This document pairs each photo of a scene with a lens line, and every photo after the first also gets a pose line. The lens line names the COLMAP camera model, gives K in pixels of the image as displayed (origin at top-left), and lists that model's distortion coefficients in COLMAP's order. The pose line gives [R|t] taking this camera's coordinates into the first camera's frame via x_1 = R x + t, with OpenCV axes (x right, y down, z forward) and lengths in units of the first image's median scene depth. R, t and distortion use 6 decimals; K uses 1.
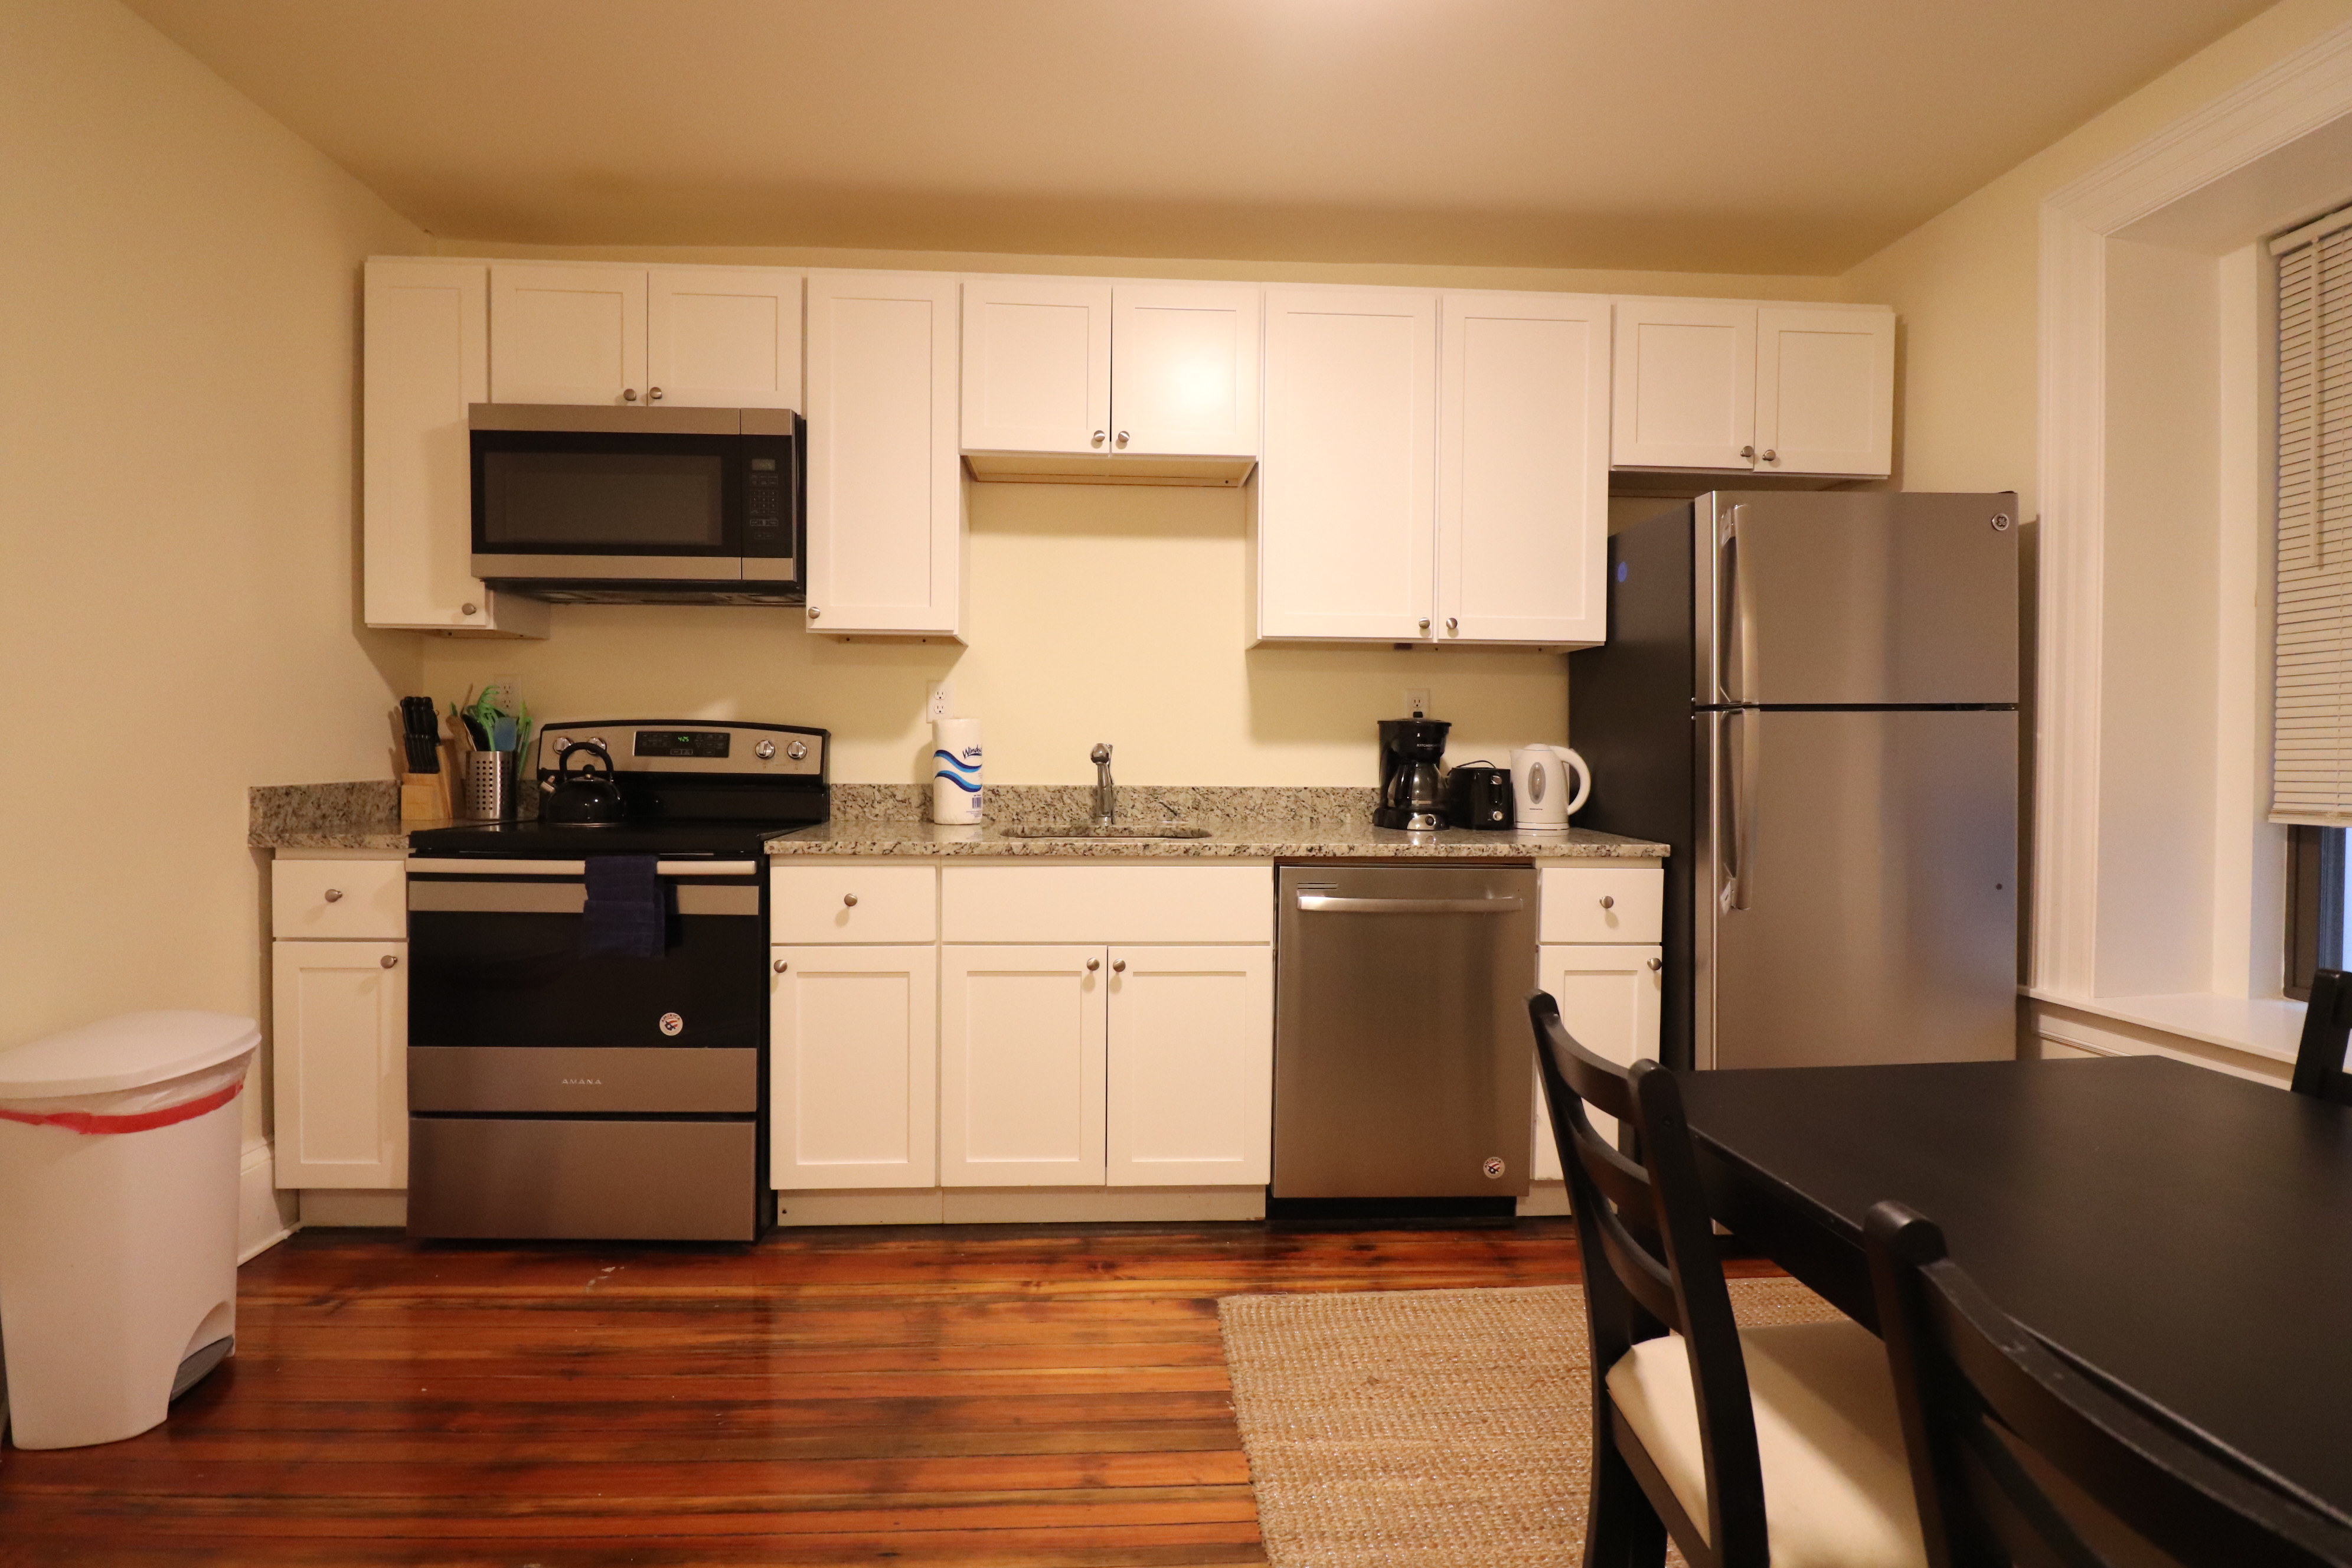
lens RADIAL K [[1136.9, 0, 1162.2], [0, 1136.9, 776.6], [0, 0, 1]] dist [-0.015383, -0.004400]
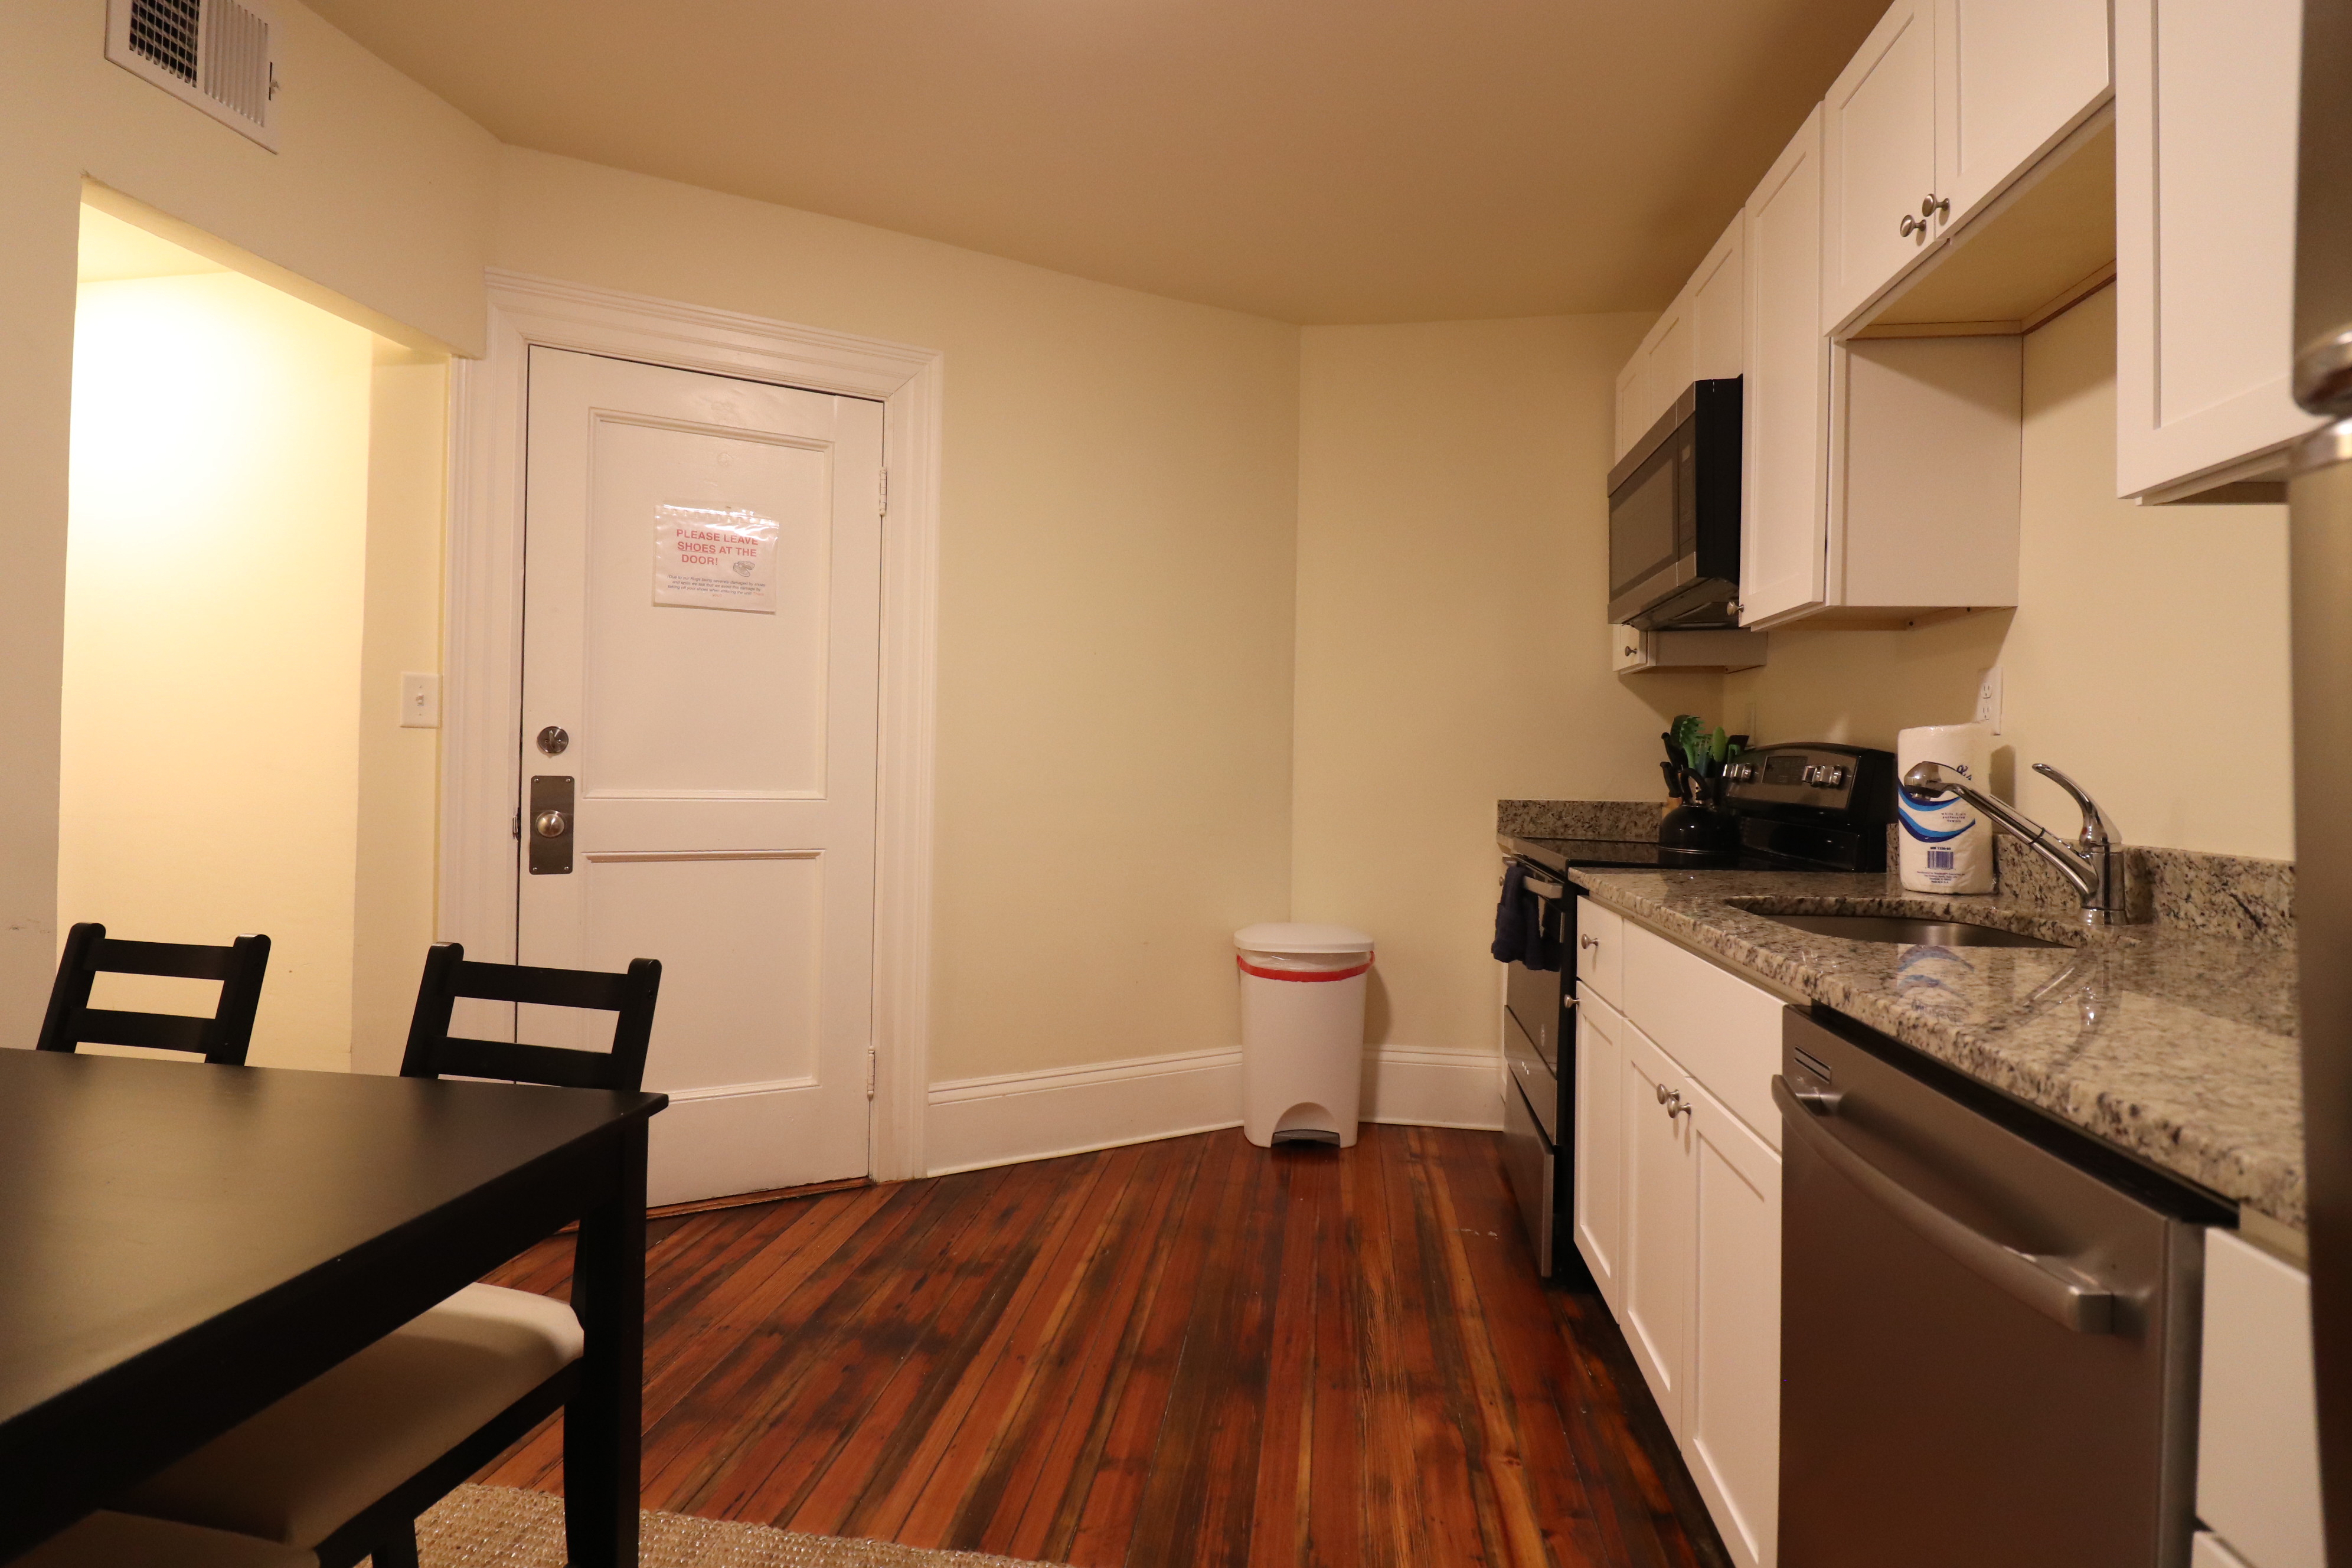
lens RADIAL K [[1136.9, 0, 1155.0], [0, 1136.9, 775.2], [0, 0, 1]] dist [-0.015383, -0.004400]
pose [[-0.222559, -0.004301, -0.974910, 0.715927], [-0.043301, 0.999047, 0.005478, -0.011114], [0.973957, 0.043434, -0.222534, 0.945894]]
